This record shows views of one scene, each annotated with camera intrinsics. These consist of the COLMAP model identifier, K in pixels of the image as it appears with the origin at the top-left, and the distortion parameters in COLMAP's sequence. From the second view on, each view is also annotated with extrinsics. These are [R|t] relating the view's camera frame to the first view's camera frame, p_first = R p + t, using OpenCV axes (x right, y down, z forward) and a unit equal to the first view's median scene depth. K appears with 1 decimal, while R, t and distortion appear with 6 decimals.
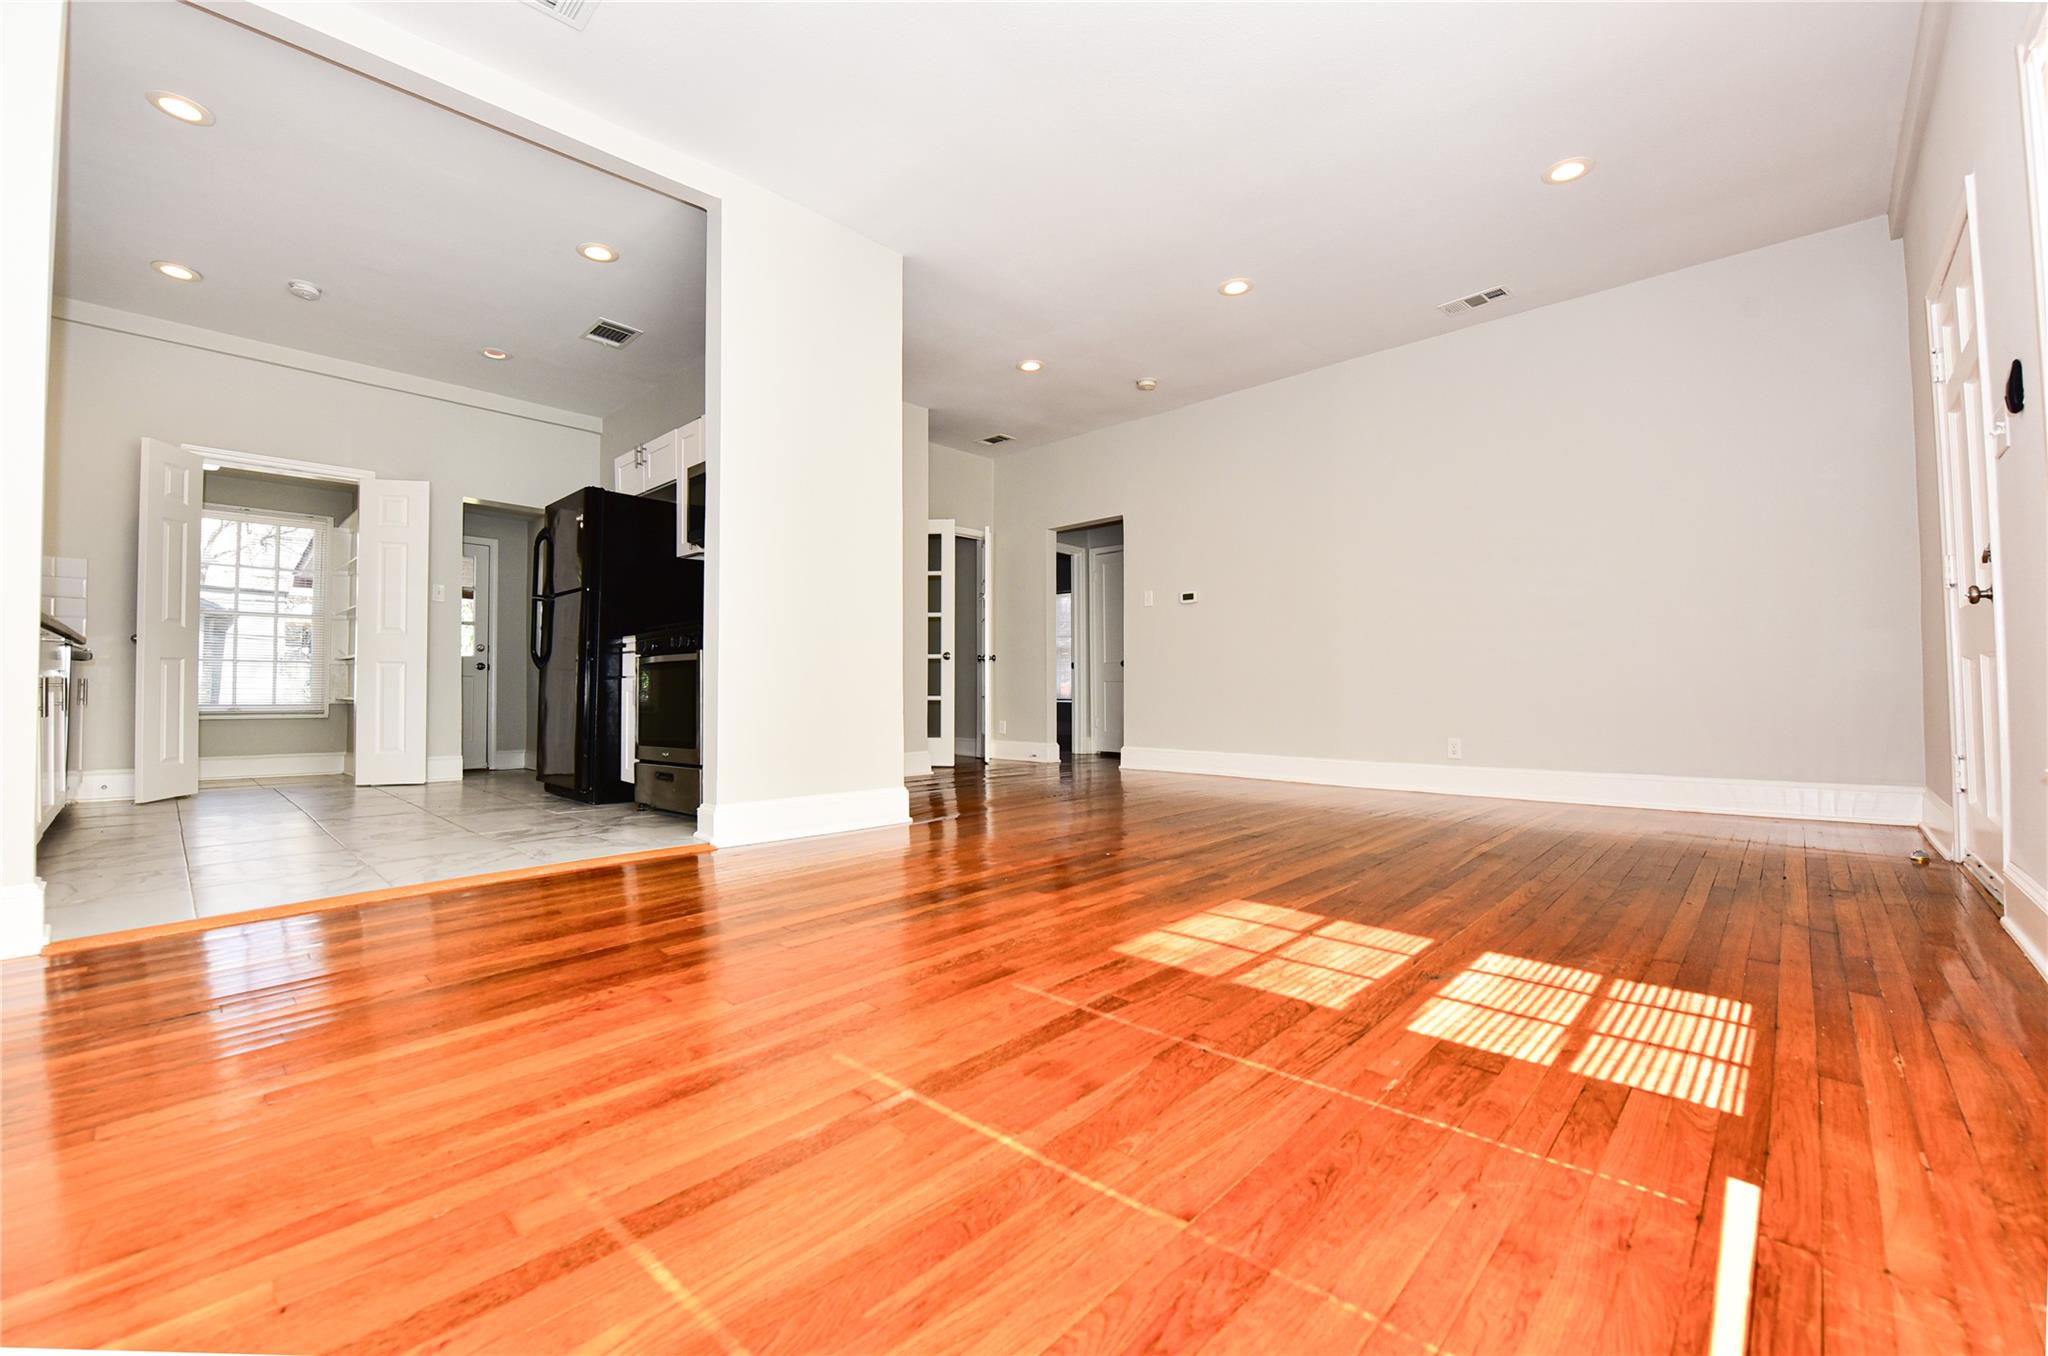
lens RADIAL K [[840.0, 0, 1024.0], [0, 840.0, 678.0], [0, 0, 1]] dist [-0.003019, -0.000331]
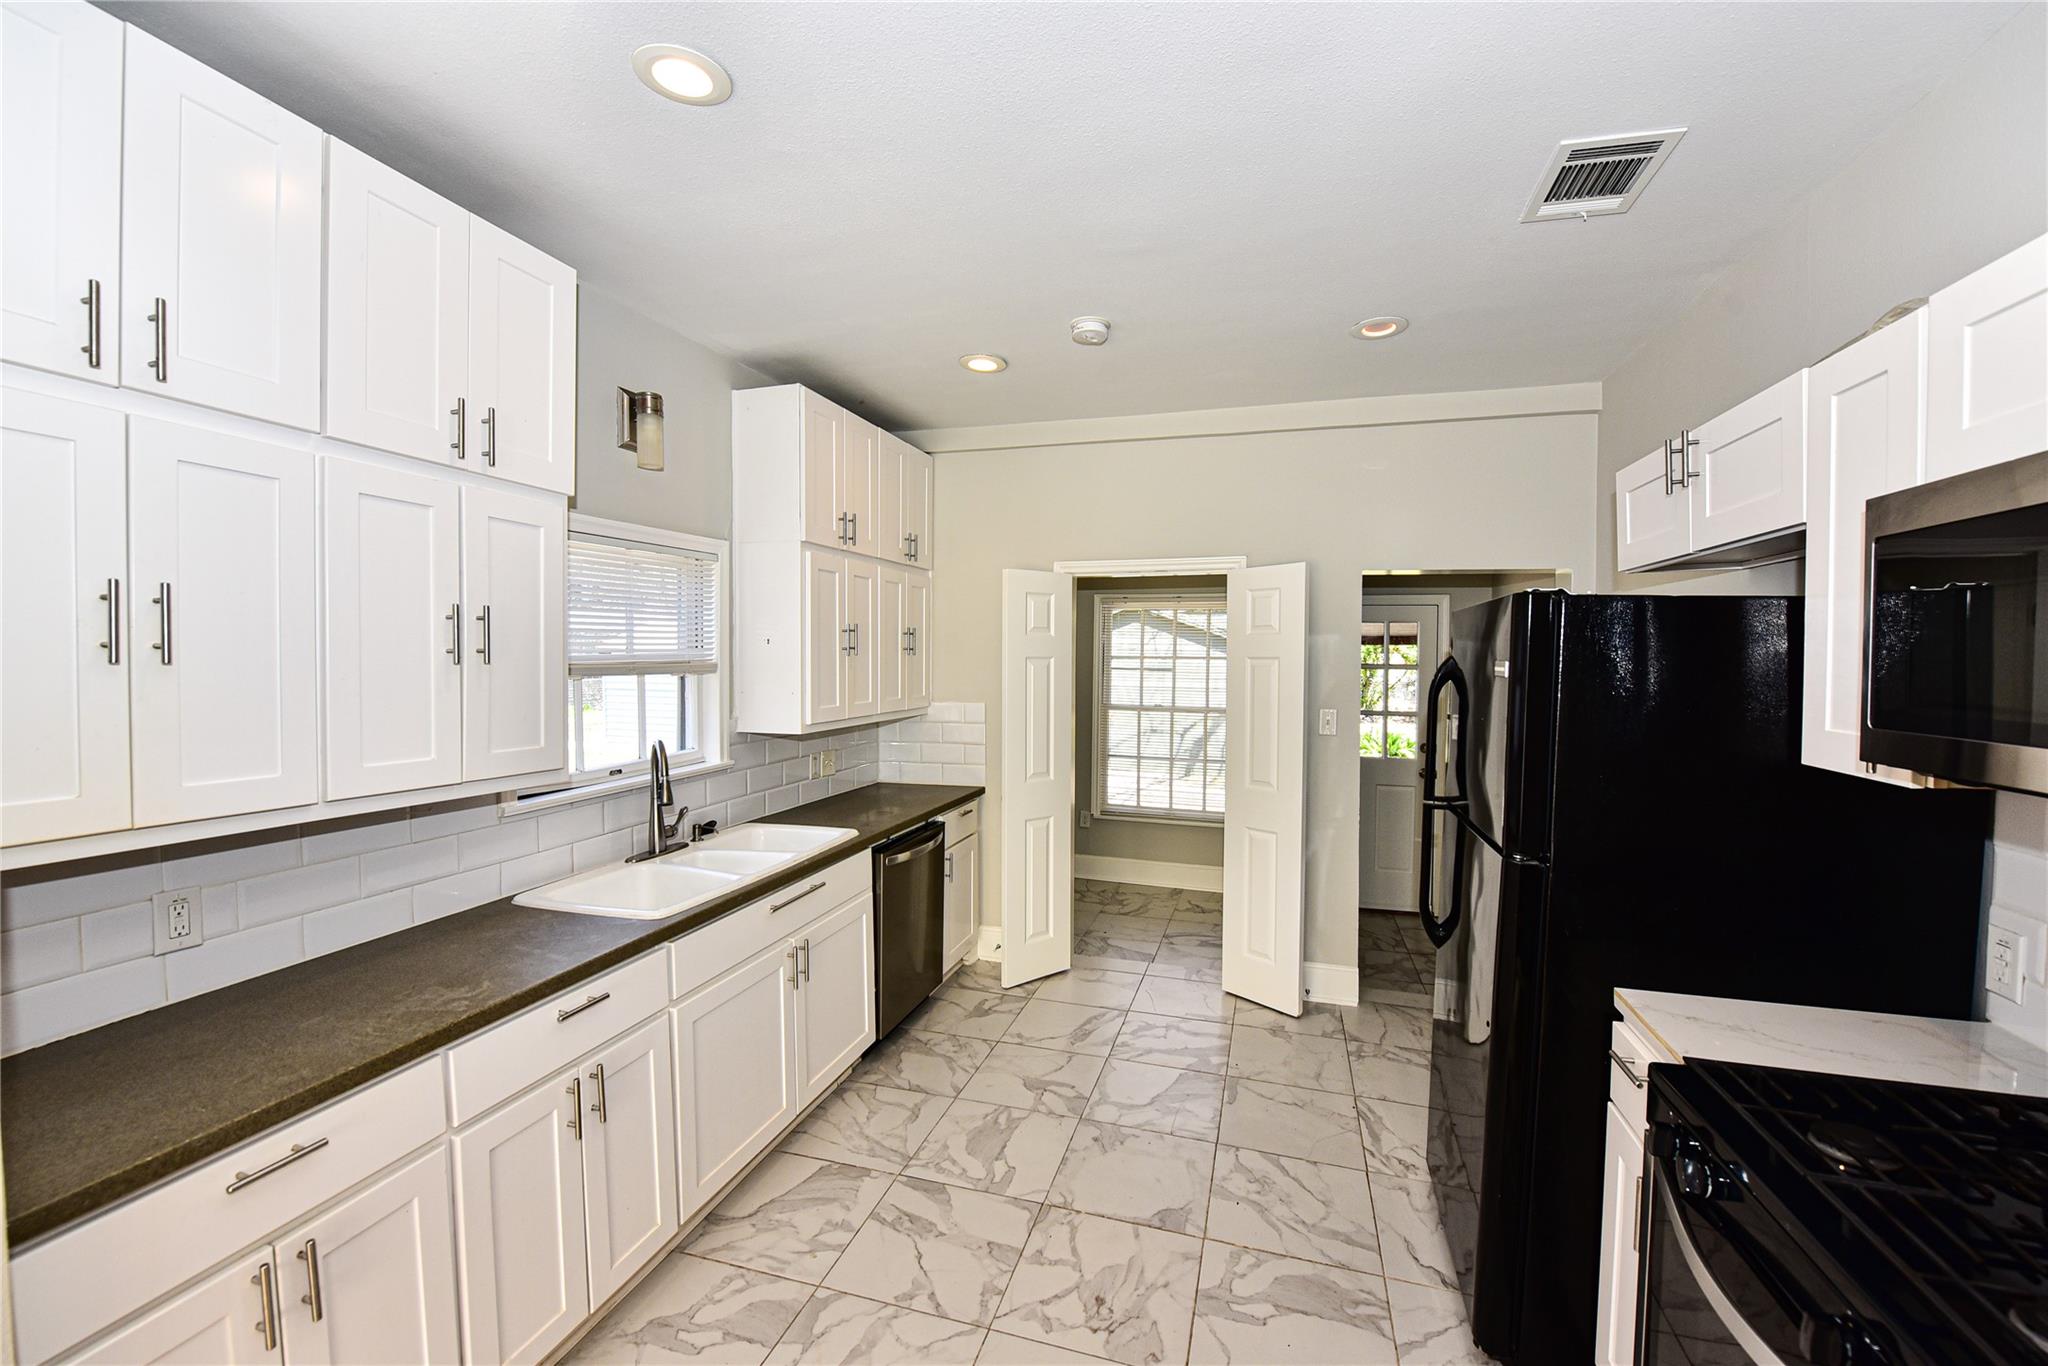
lens RADIAL K [[804.3, 0, 1024.0], [0, 804.3, 683.0], [0, 0, 1]] dist [-0.034028, -0.000049]
pose [[0.433840, 0.037228, -0.900220, -0.266873], [0.008404, 0.998935, 0.045361, -0.187516], [0.900951, -0.027245, 0.433066, 0.584034]]
